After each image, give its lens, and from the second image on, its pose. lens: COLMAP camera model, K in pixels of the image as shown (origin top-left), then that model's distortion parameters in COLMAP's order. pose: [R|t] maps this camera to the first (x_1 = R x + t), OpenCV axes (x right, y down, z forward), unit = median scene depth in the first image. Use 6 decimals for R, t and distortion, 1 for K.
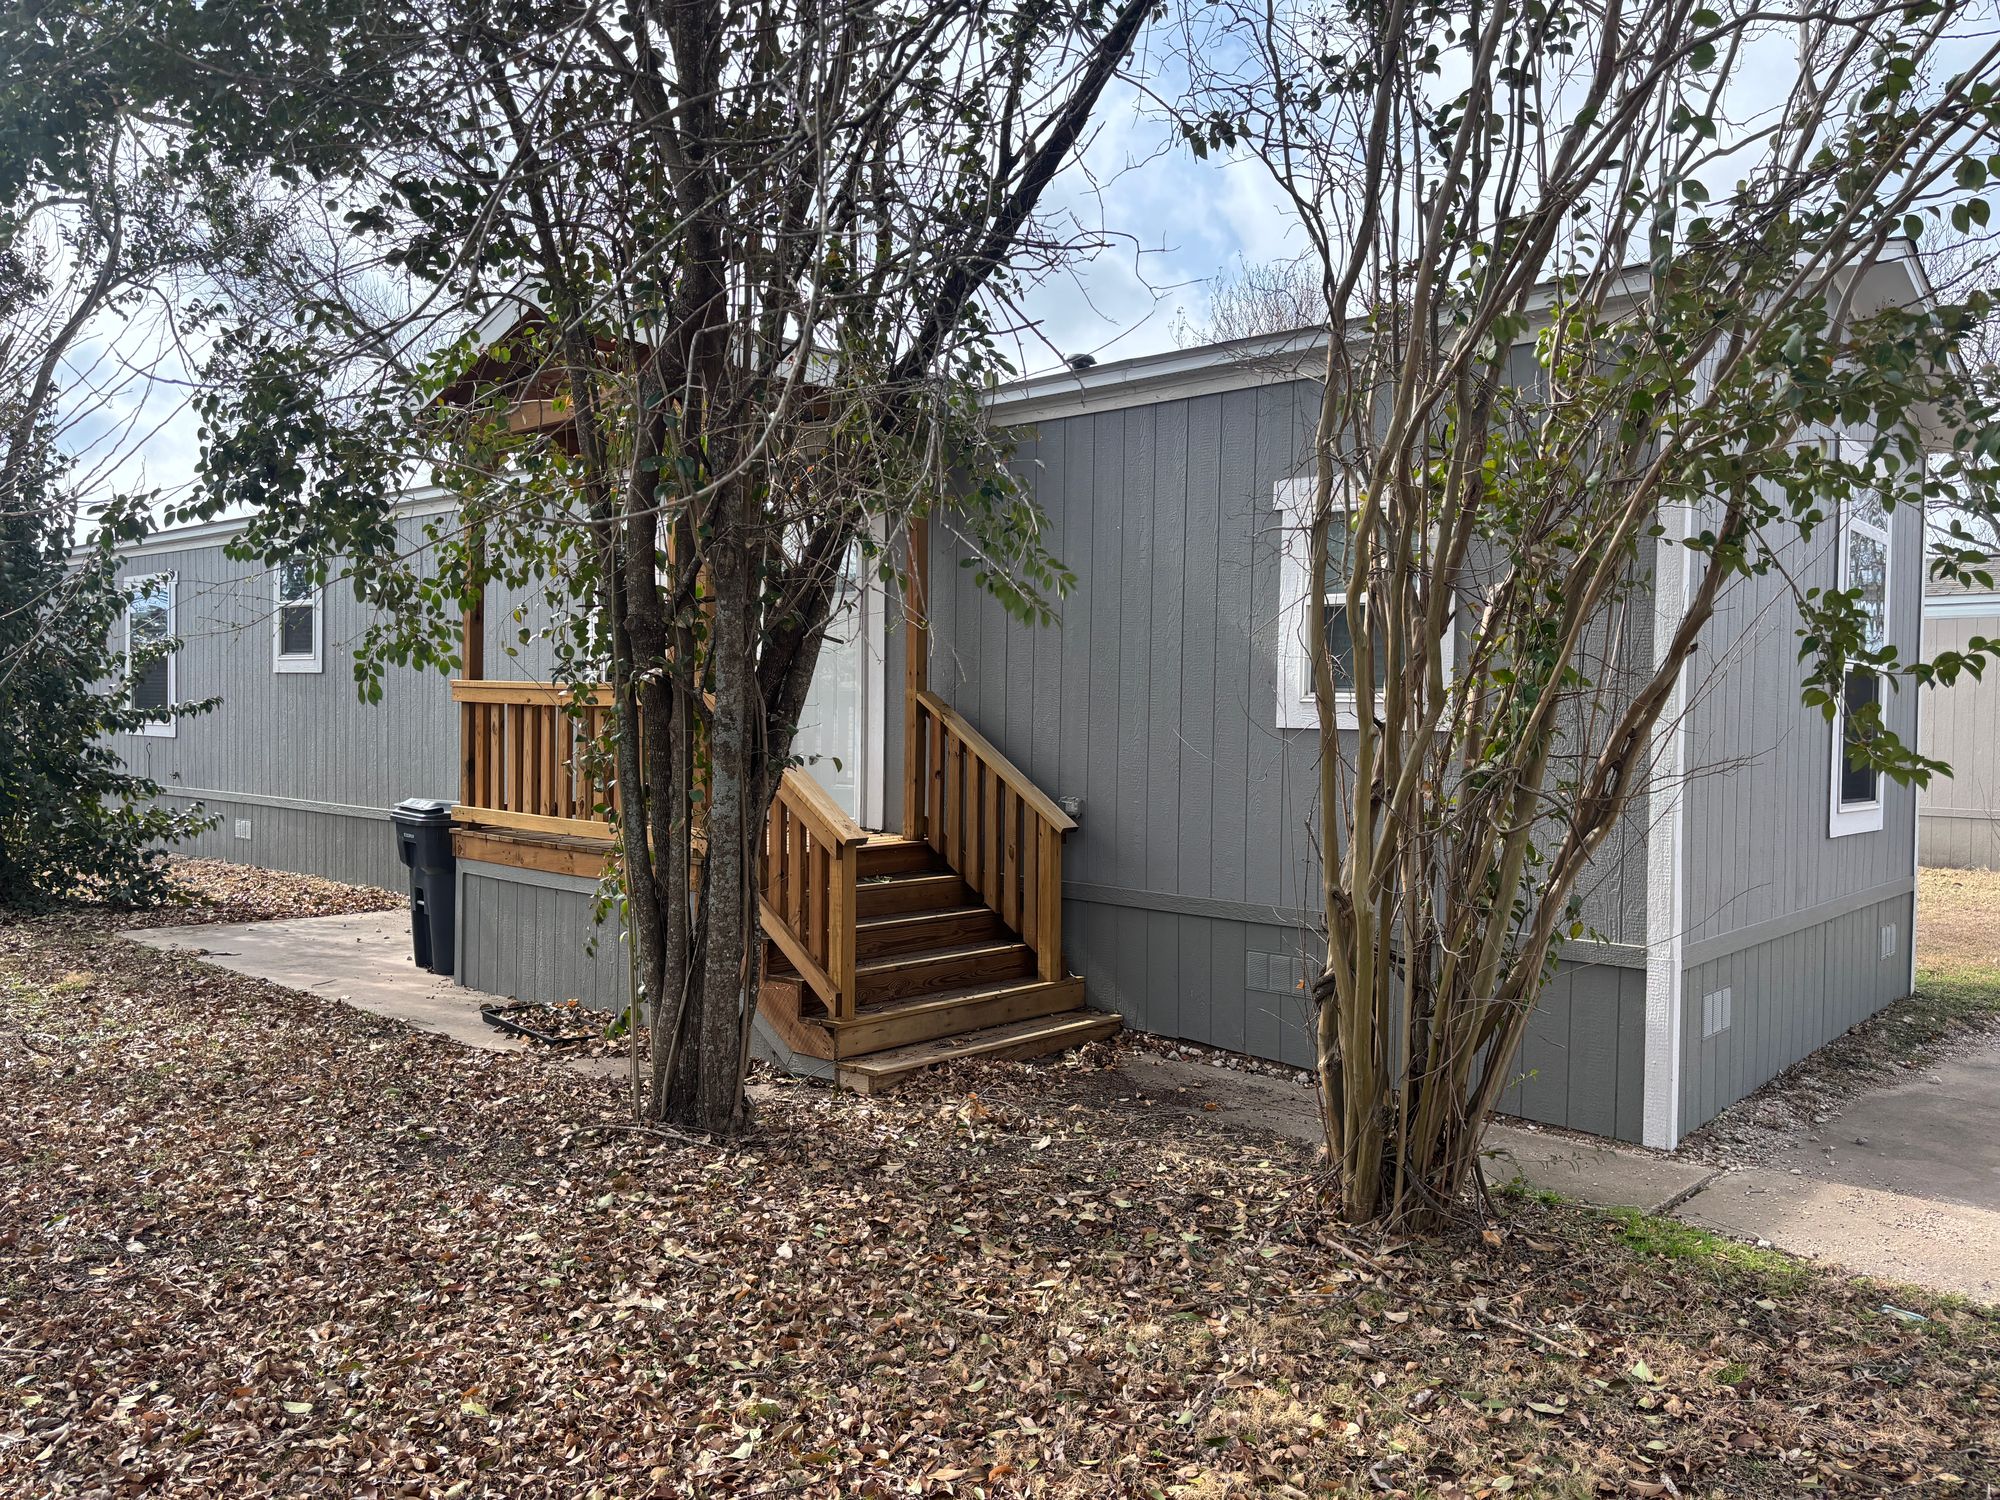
lens RADIAL K [[1526.8, 0, 998.7], [0, 1526.8, 758.2], [0, 0, 1]] dist [0.039333, -0.054334]
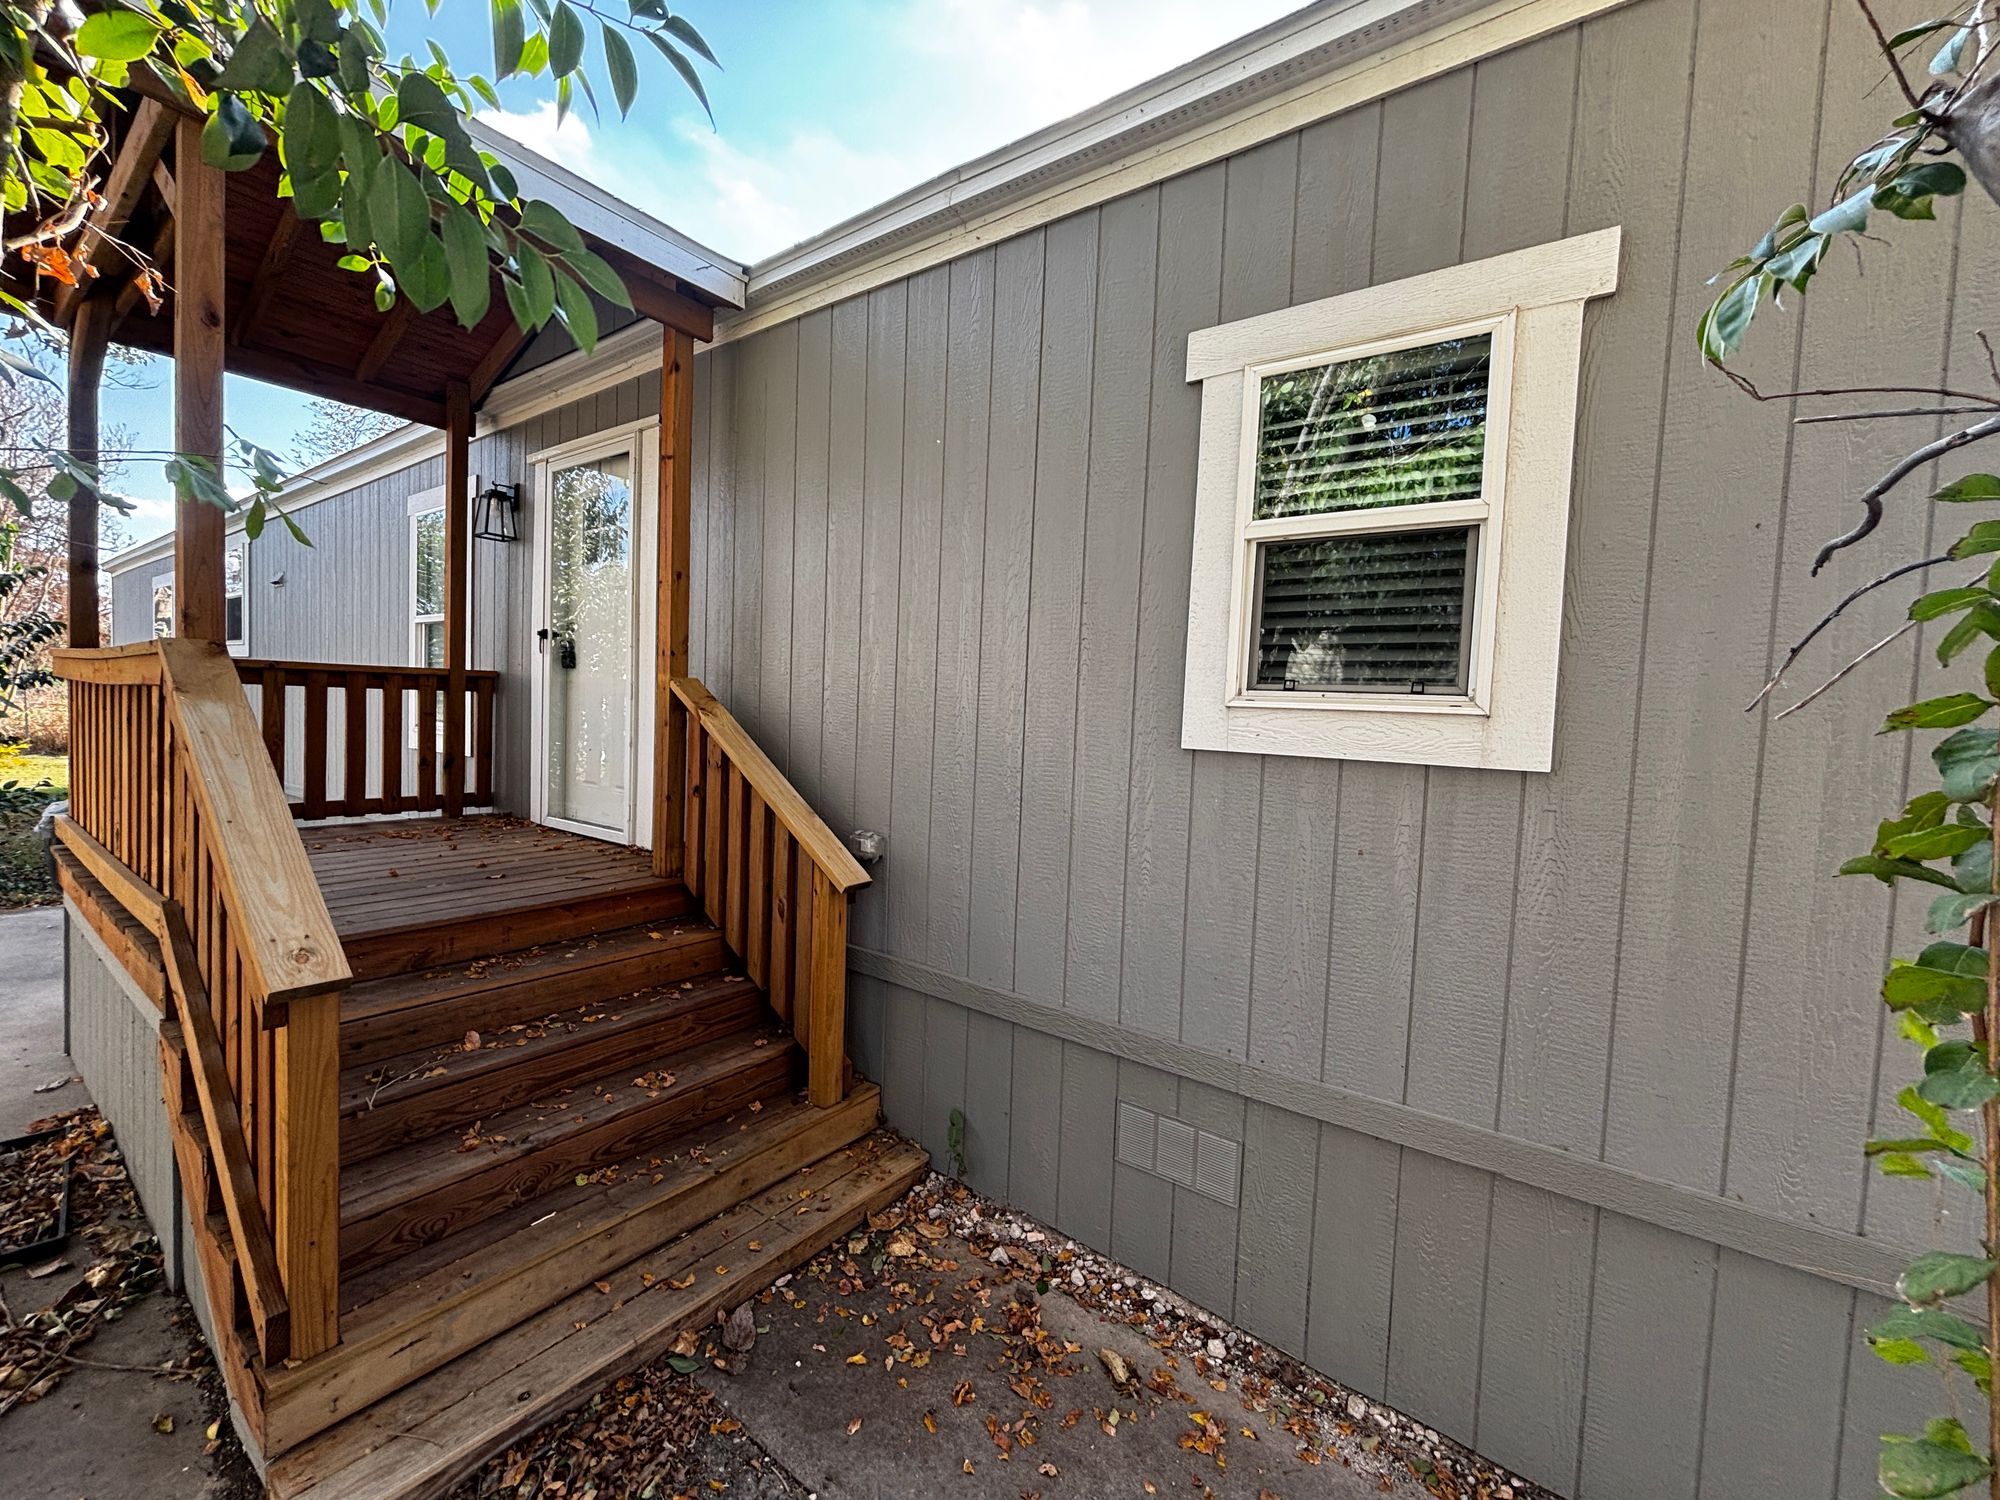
lens RADIAL K [[808.5, 0, 997.6], [0, 808.5, 741.4], [0, 0, 1]] dist [-0.006546, 0.004436]
pose [[0.993656, 0.028161, 0.108879, 0.066911], [-0.030269, 0.999384, 0.017759, -0.026984], [-0.108312, -0.020942, 0.993896, 0.633388]]
